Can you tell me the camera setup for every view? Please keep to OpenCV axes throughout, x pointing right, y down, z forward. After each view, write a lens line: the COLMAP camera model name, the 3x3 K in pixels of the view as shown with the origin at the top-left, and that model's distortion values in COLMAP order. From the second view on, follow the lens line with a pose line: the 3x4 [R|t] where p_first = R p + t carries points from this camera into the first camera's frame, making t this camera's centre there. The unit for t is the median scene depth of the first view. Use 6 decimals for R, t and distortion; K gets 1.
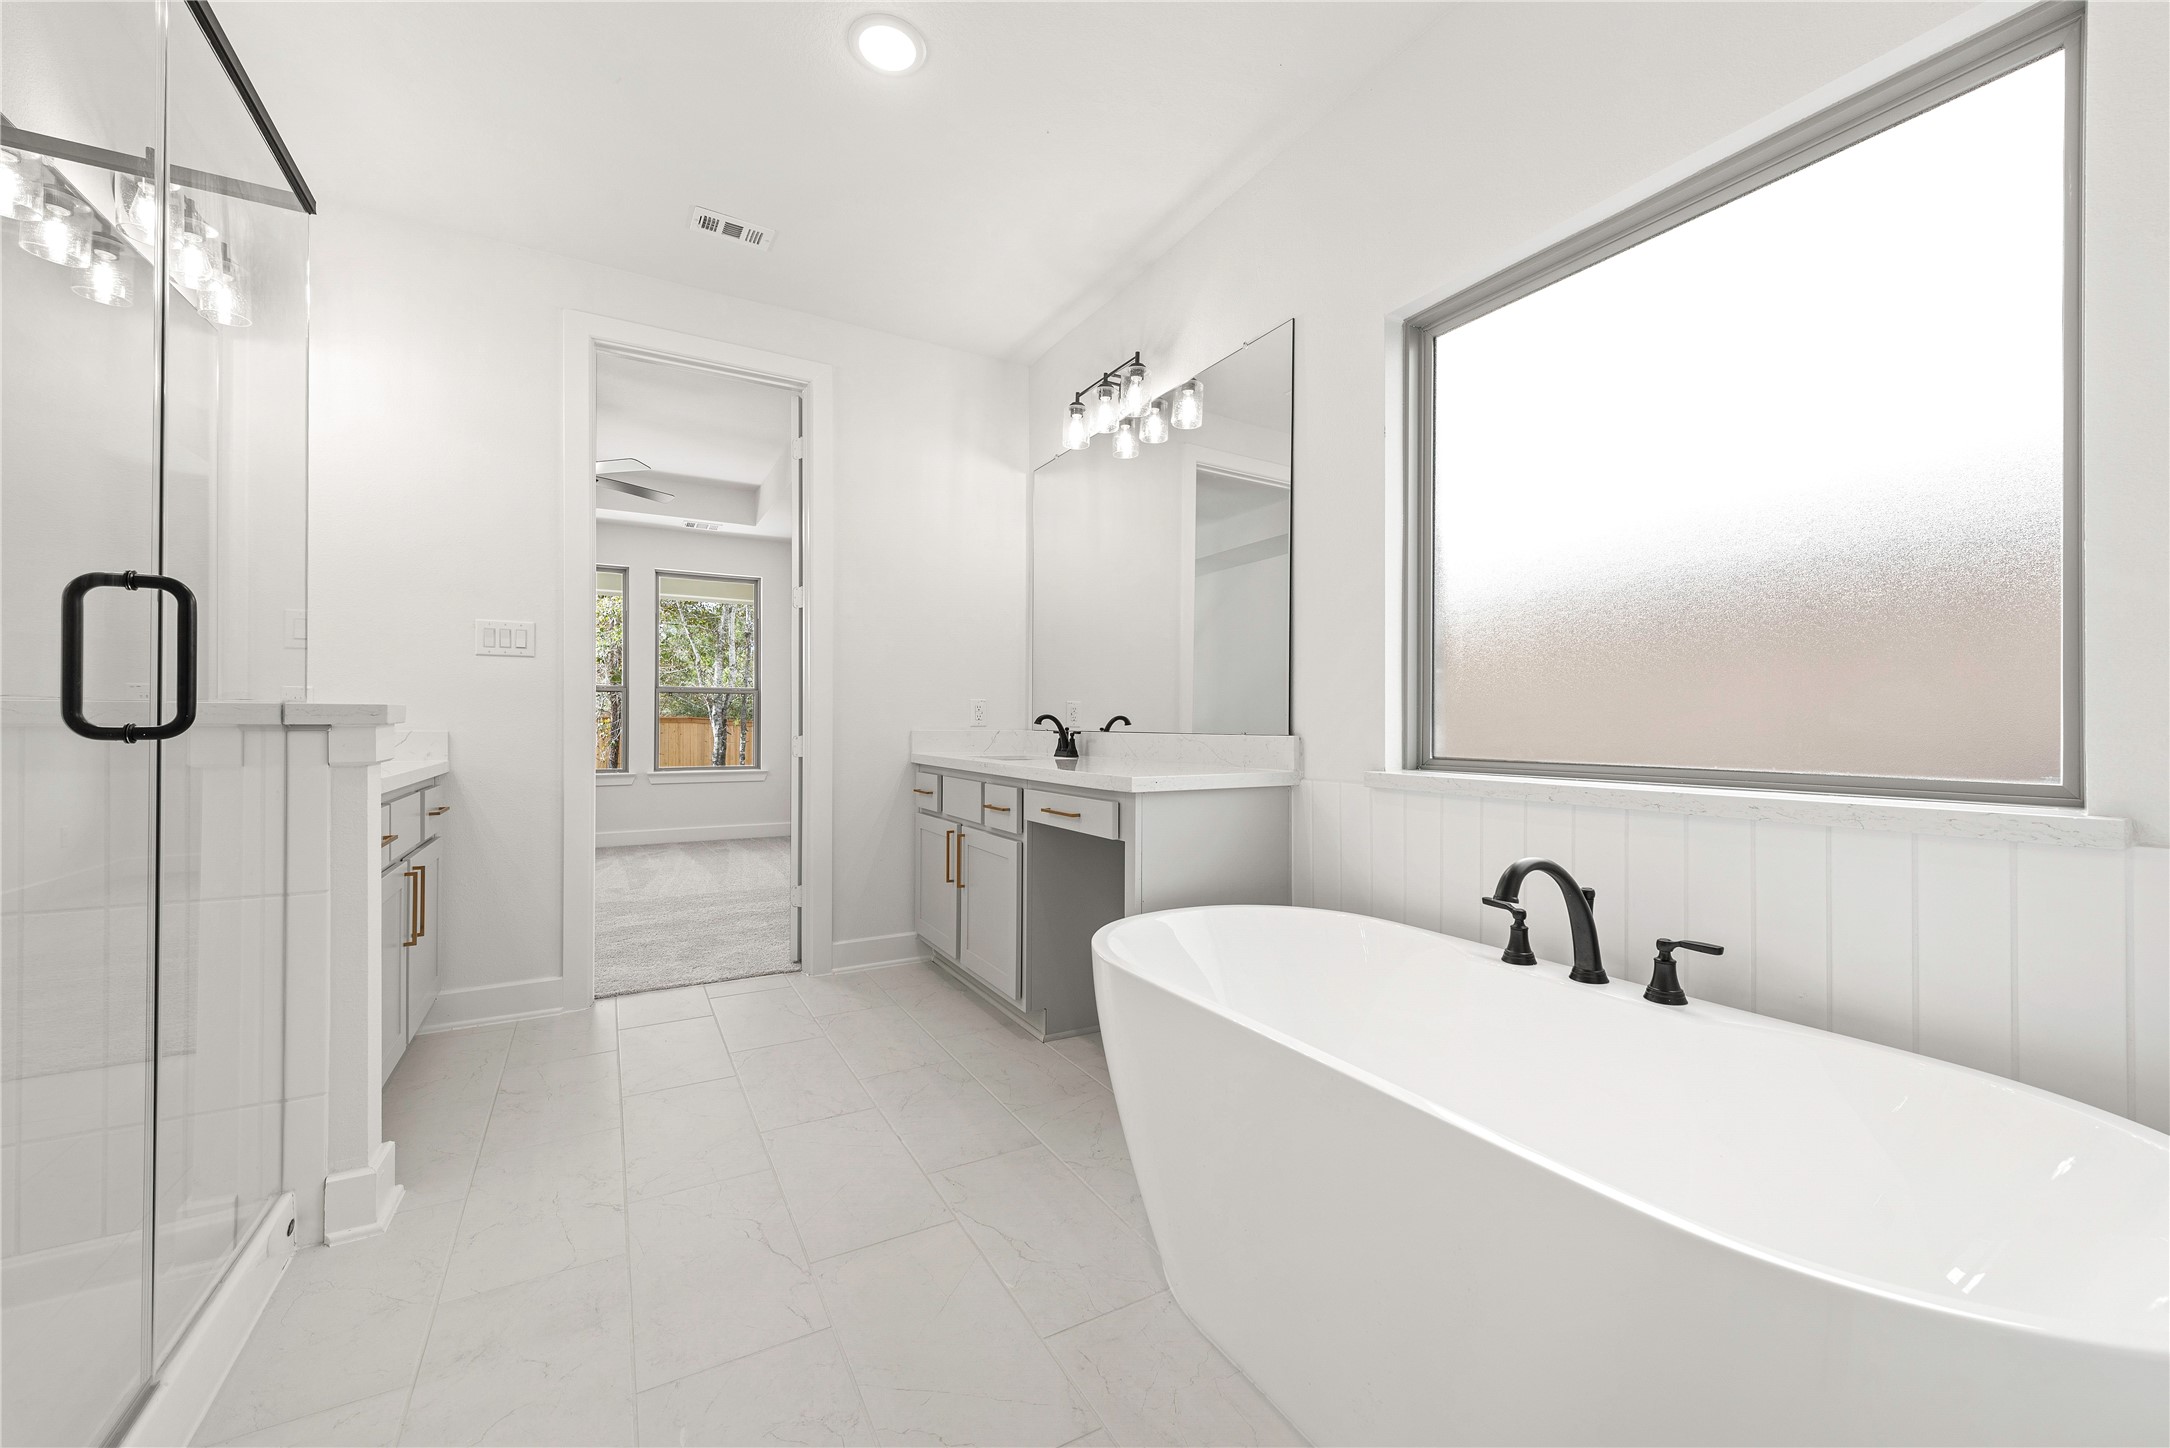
lens RADIAL K [[854.5, 0, 1085.7], [0, 854.5, 722.2], [0, 0, 1]] dist [0.001664, -0.000188]
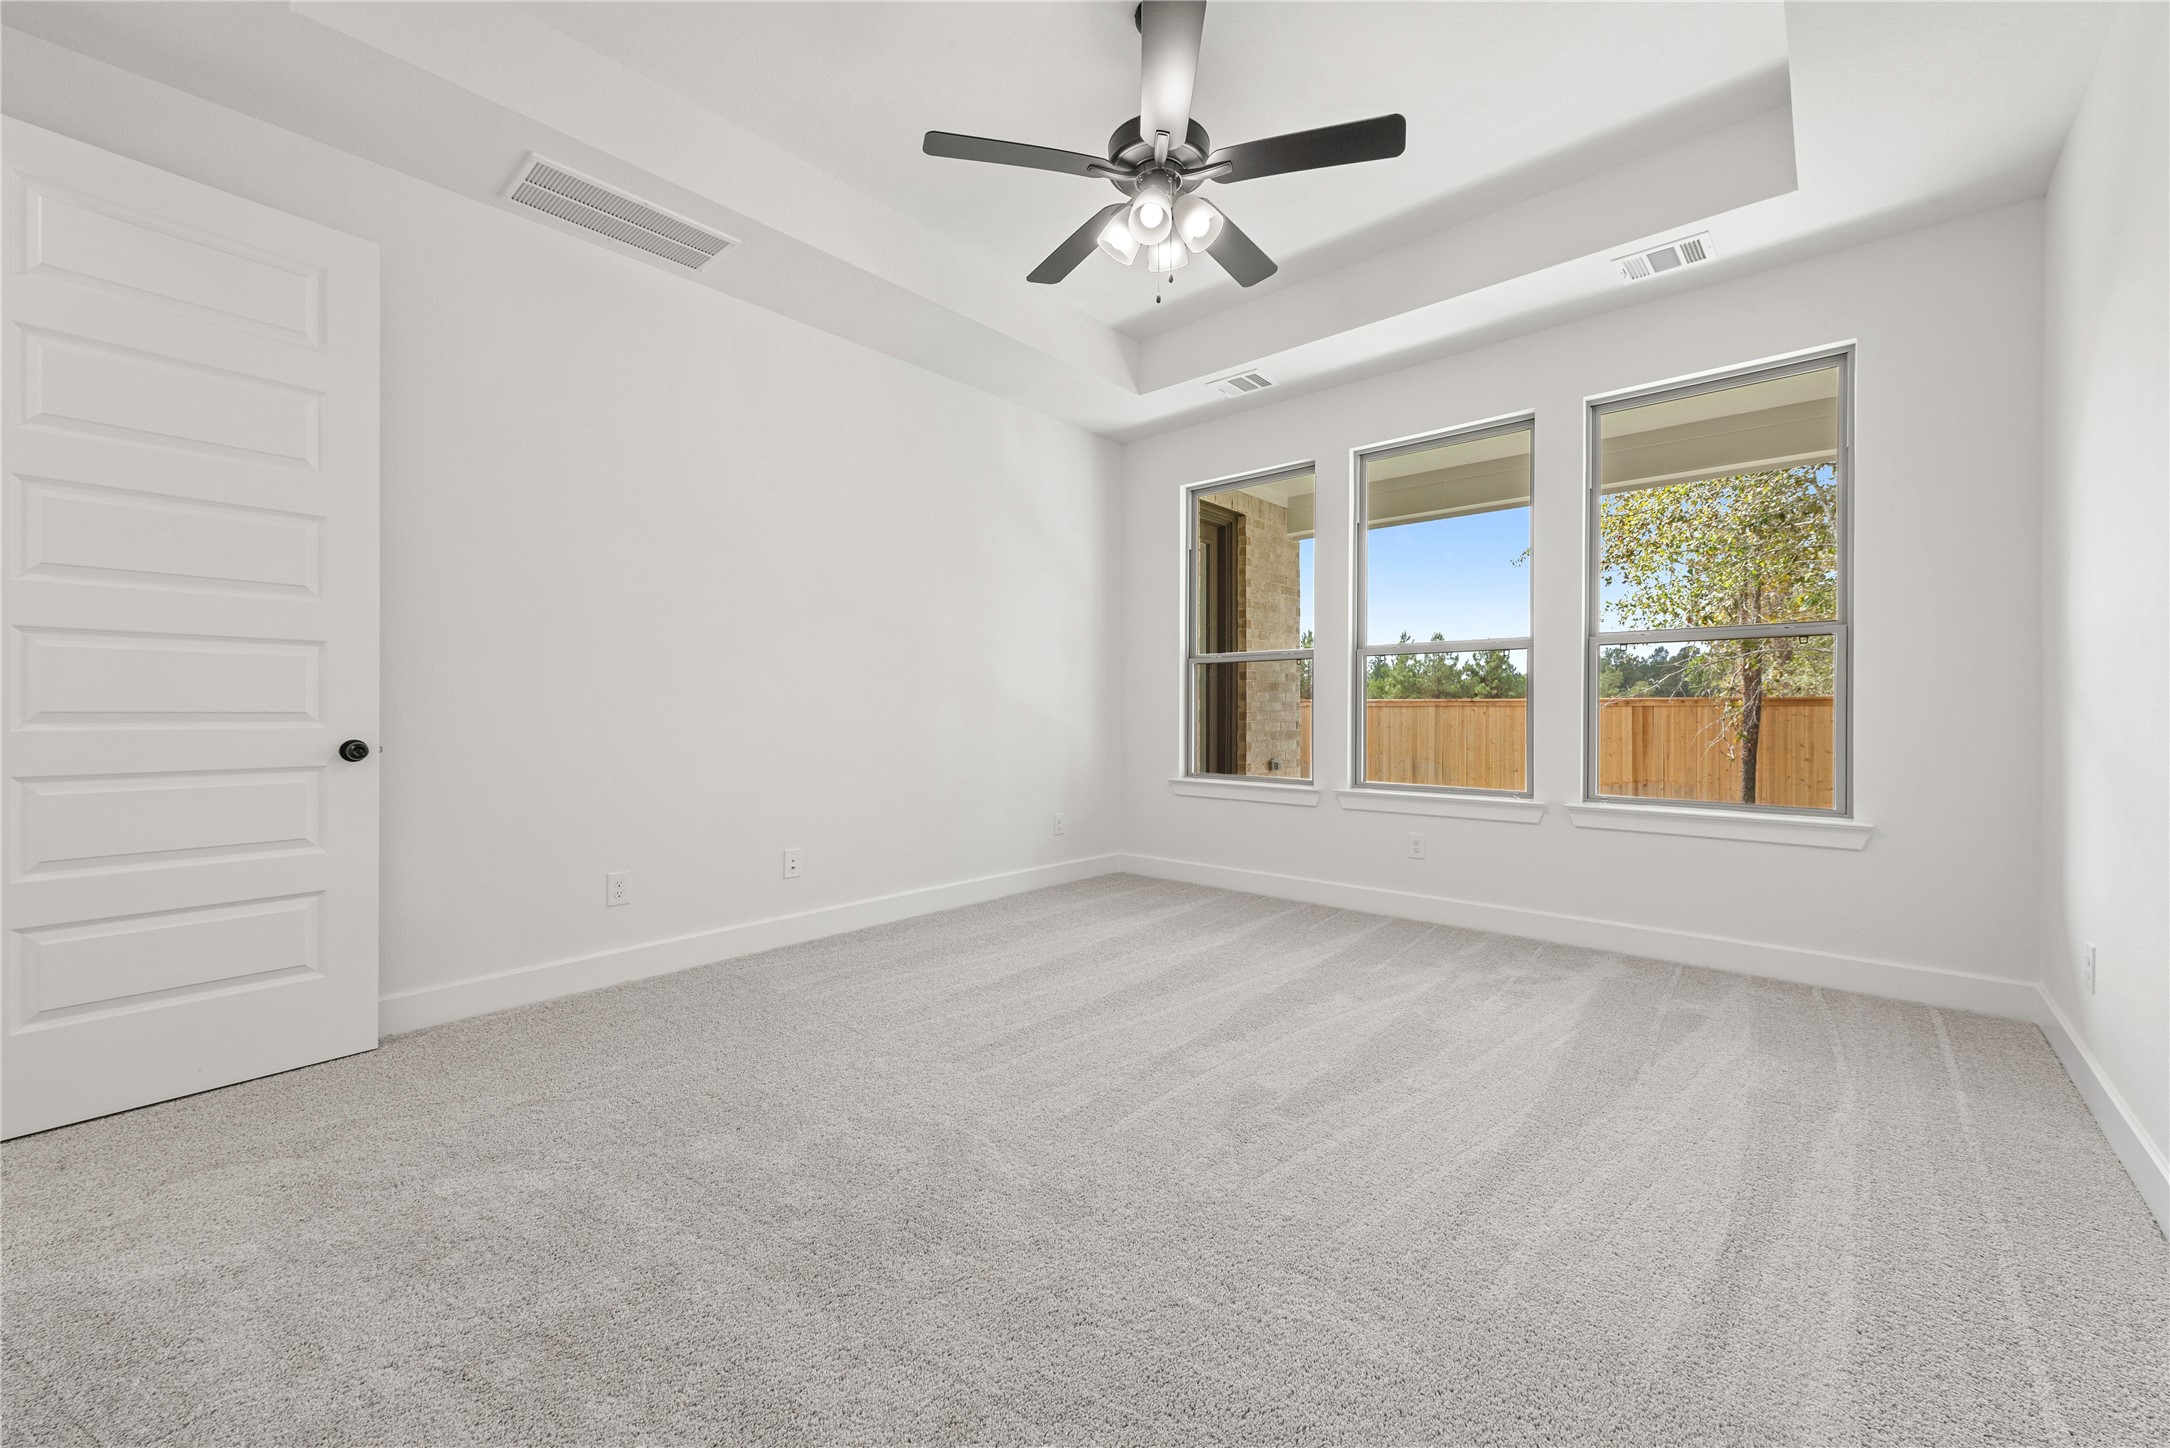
lens RADIAL K [[851.4, 0, 1087.6], [0, 851.4, 720.4], [0, 0, 1]] dist [0.002072, -0.000294]
pose [[0.320016, 0.005865, -0.947394, -0.501490], [0.001828, 0.999975, 0.006808, 0.020972], [0.947410, -0.003911, 0.319997, 2.305702]]
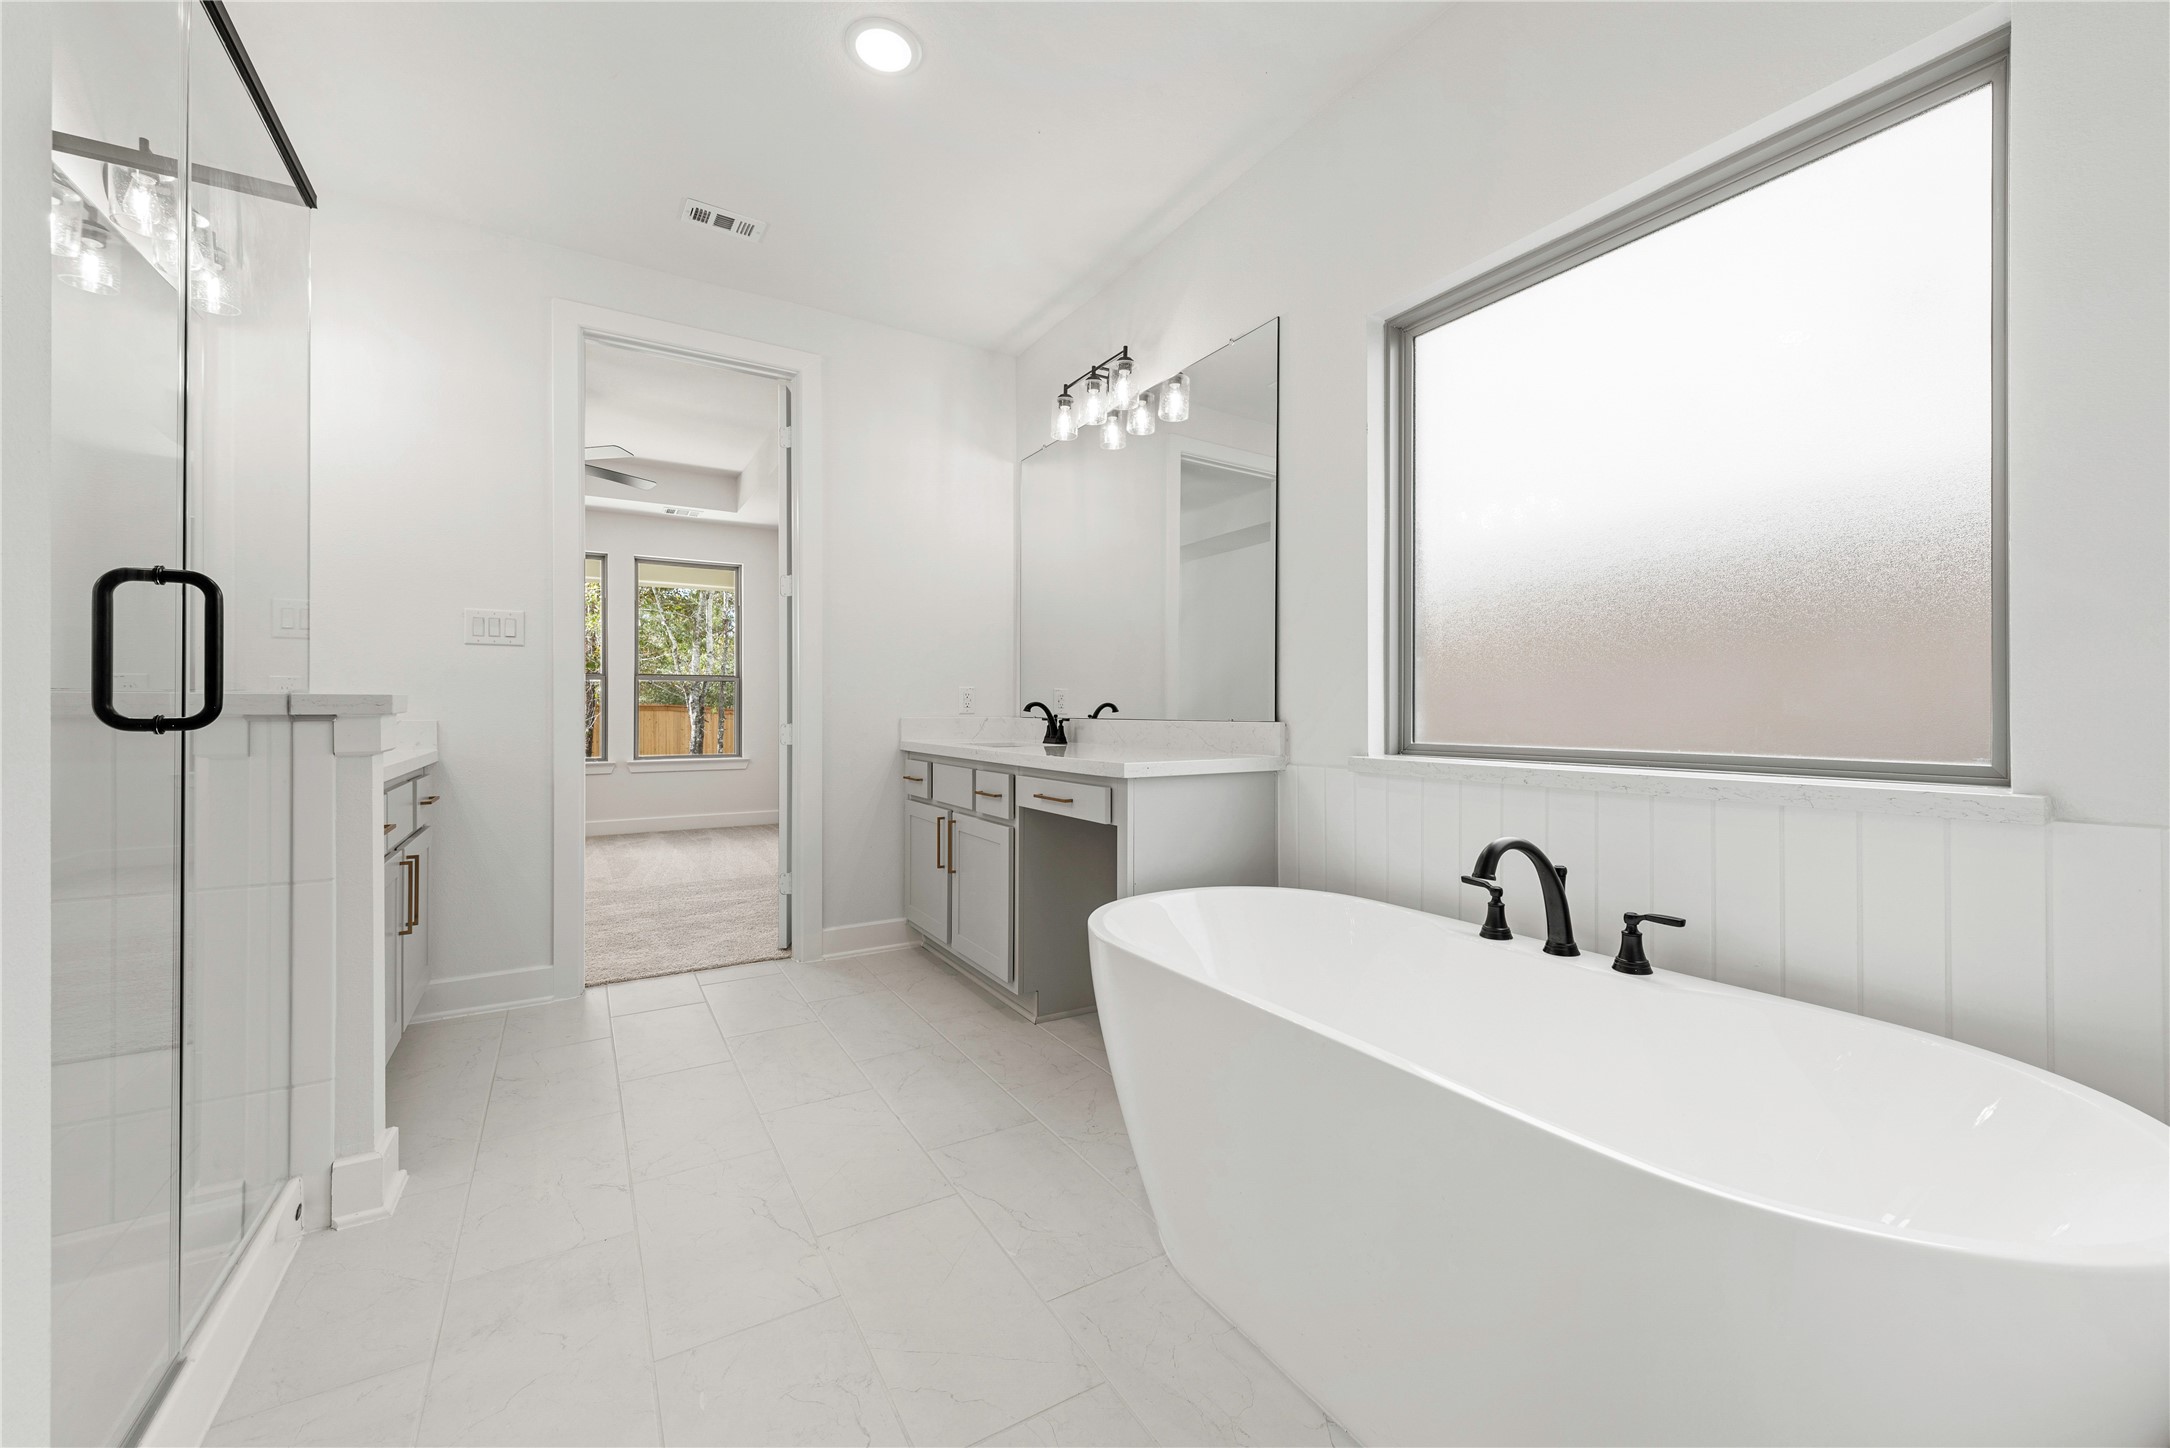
lens RADIAL K [[857.7, 0, 1089.4], [0, 857.7, 710.0], [0, 0, 1]] dist [0.002532, -0.000348]
pose [[0.999630, -0.003095, 0.027019, -0.016749], [0.003053, 0.999994, 0.001596, -0.001426], [-0.027024, -0.001513, 0.999634, -0.033337]]
